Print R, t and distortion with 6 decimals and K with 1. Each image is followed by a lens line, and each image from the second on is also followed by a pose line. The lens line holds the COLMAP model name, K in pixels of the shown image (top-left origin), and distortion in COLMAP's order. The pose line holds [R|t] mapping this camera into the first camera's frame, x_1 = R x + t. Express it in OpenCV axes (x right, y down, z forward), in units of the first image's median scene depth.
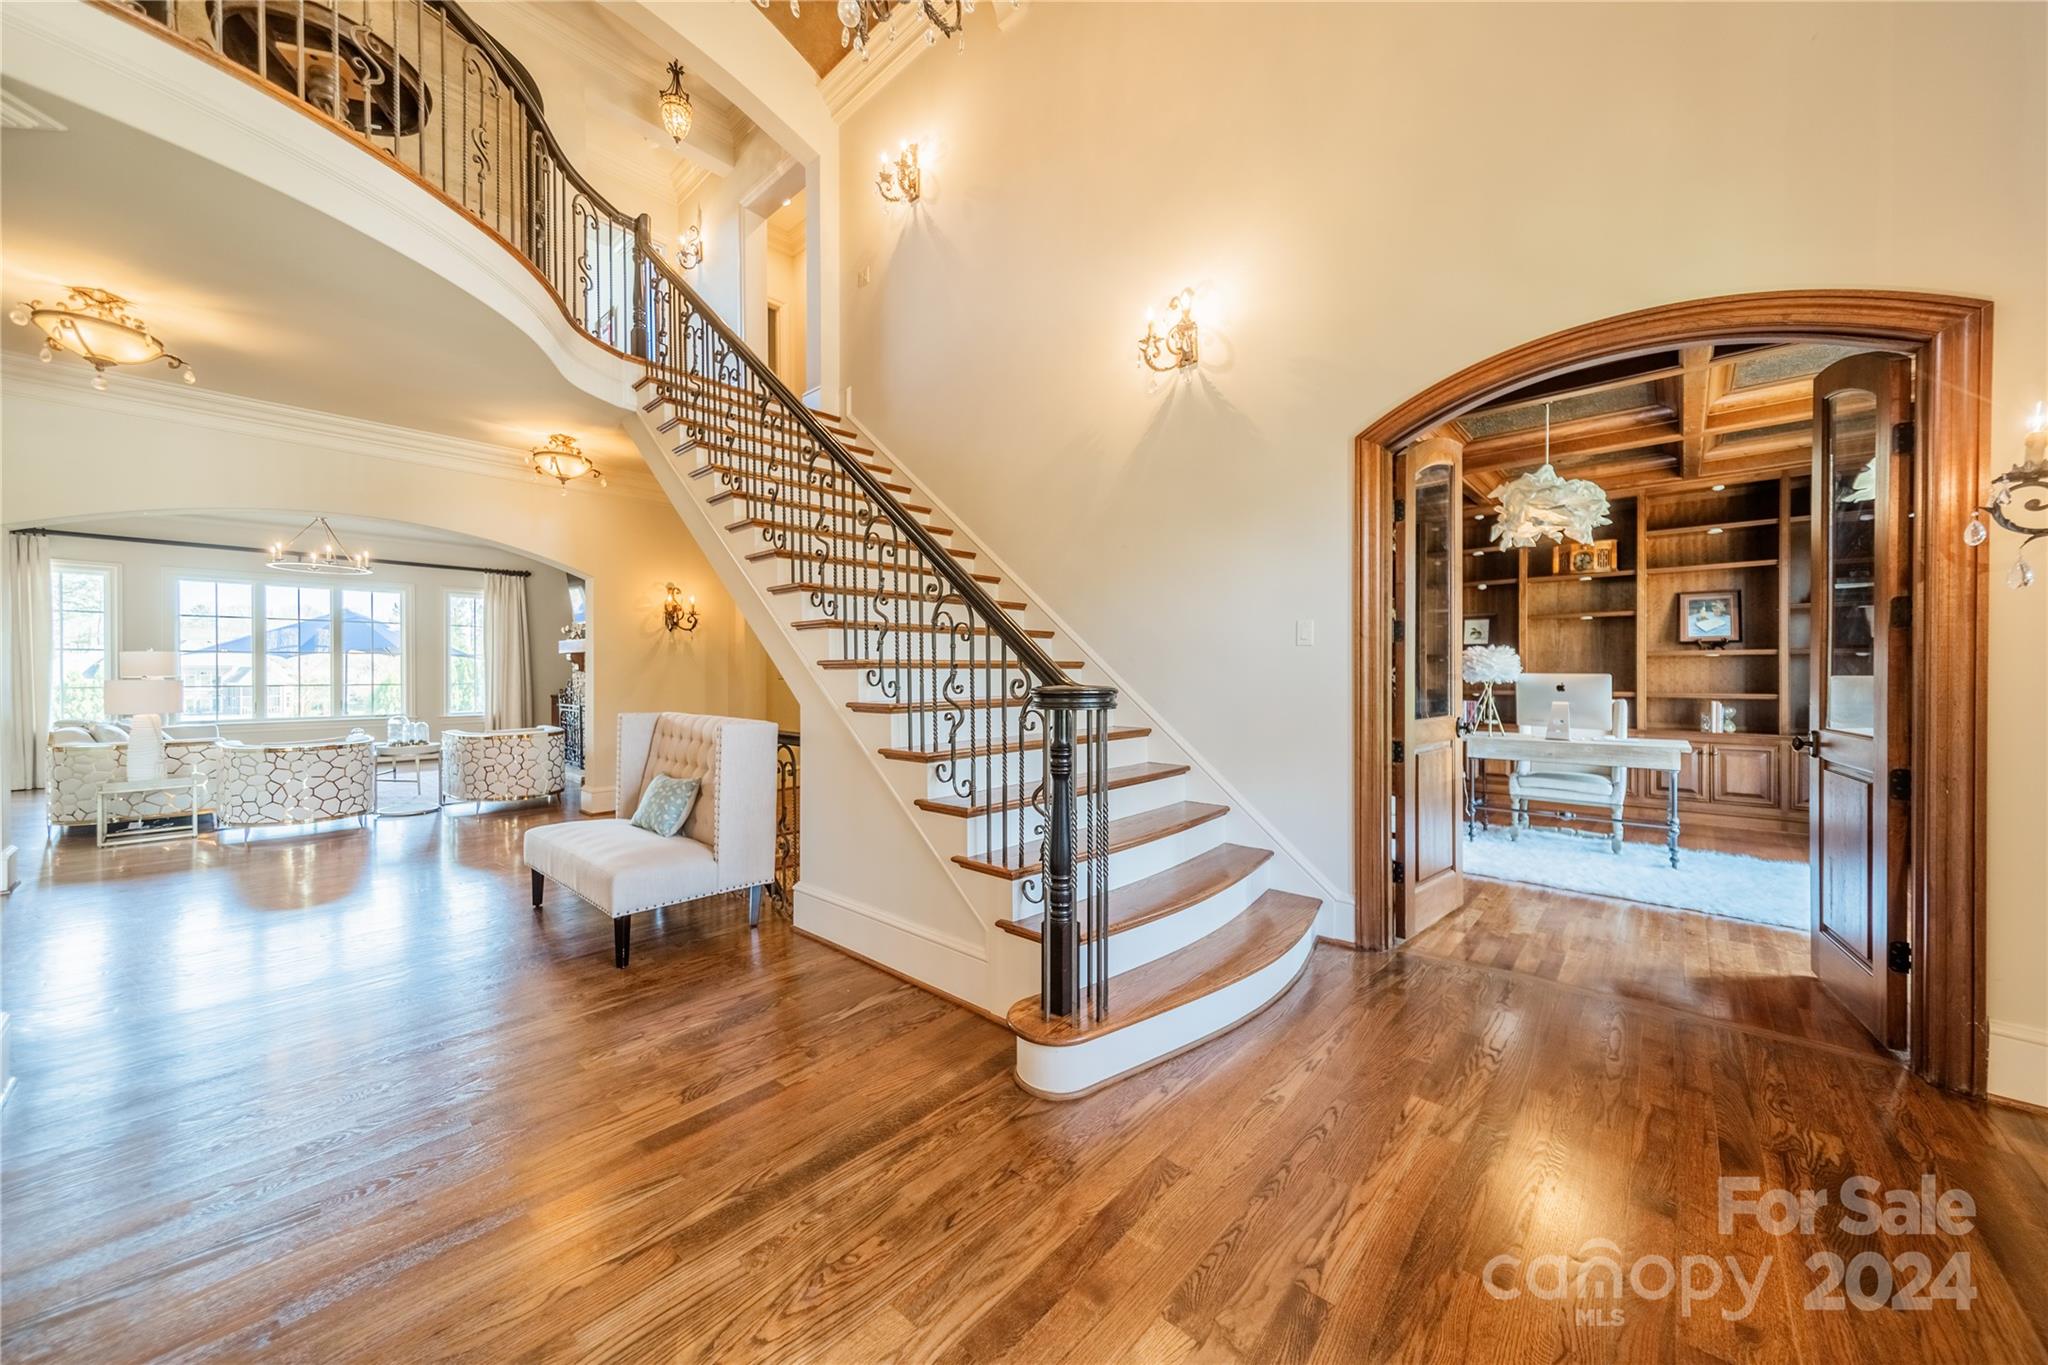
lens RADIAL K [[724.6, 0, 1018.1], [0, 724.6, 678.0], [0, 0, 1]] dist [0.007732, -0.000135]
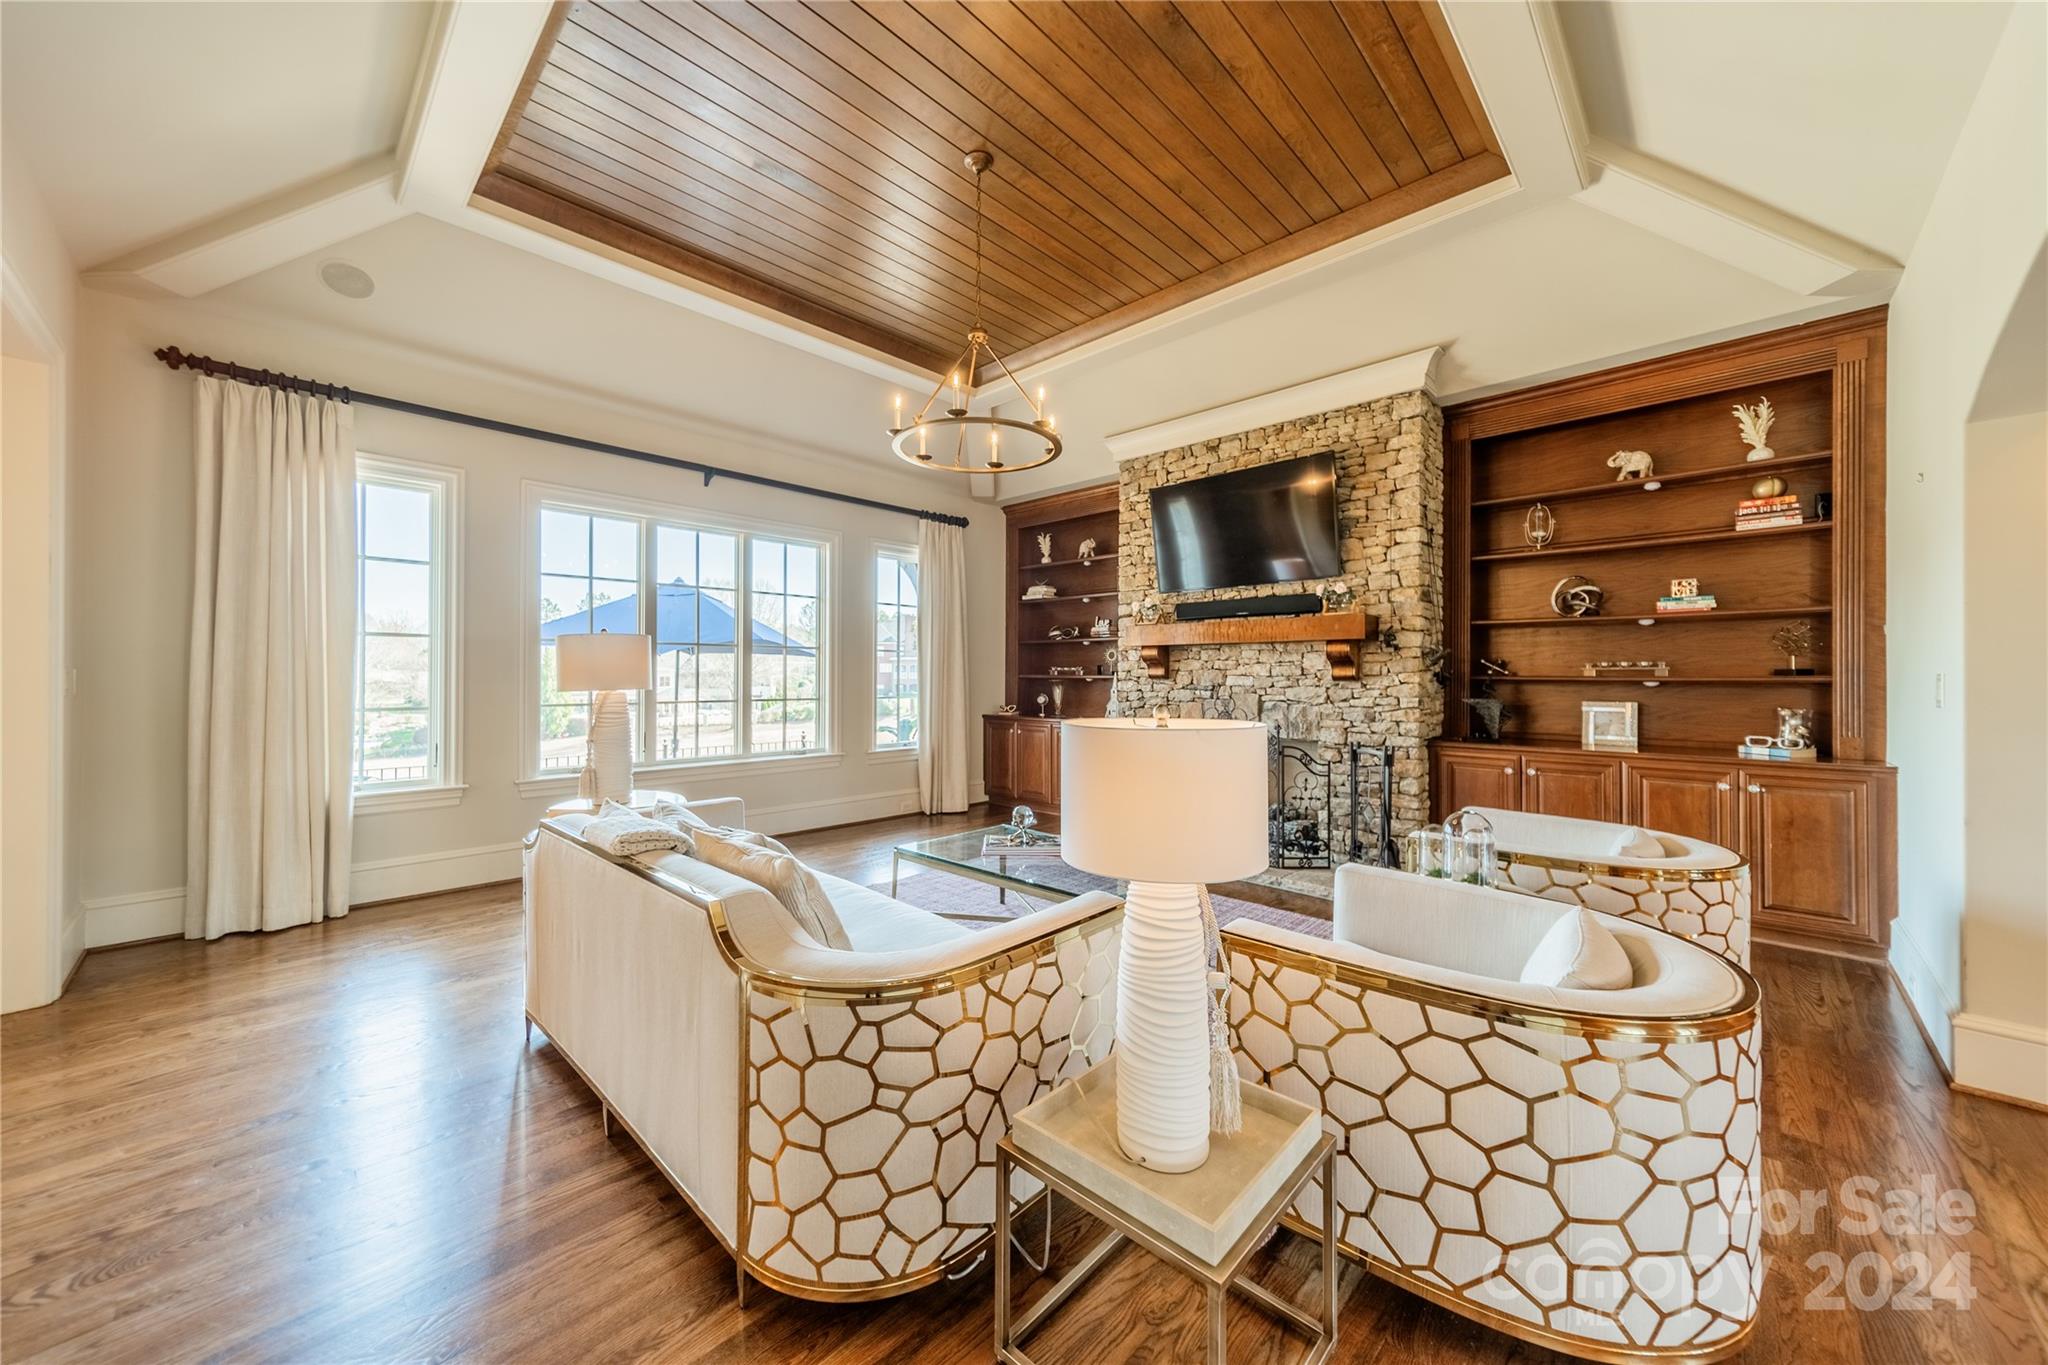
lens RADIAL K [[724.6, 0, 1027.1], [0, 724.6, 675.1], [0, 0, 1]] dist [0.007732, -0.000135]
pose [[0.999883, -0.000747, -0.015265, -0.735814], [0.000653, 0.999981, -0.006171, -0.007021], [0.015269, 0.006161, 0.999864, 0.442724]]
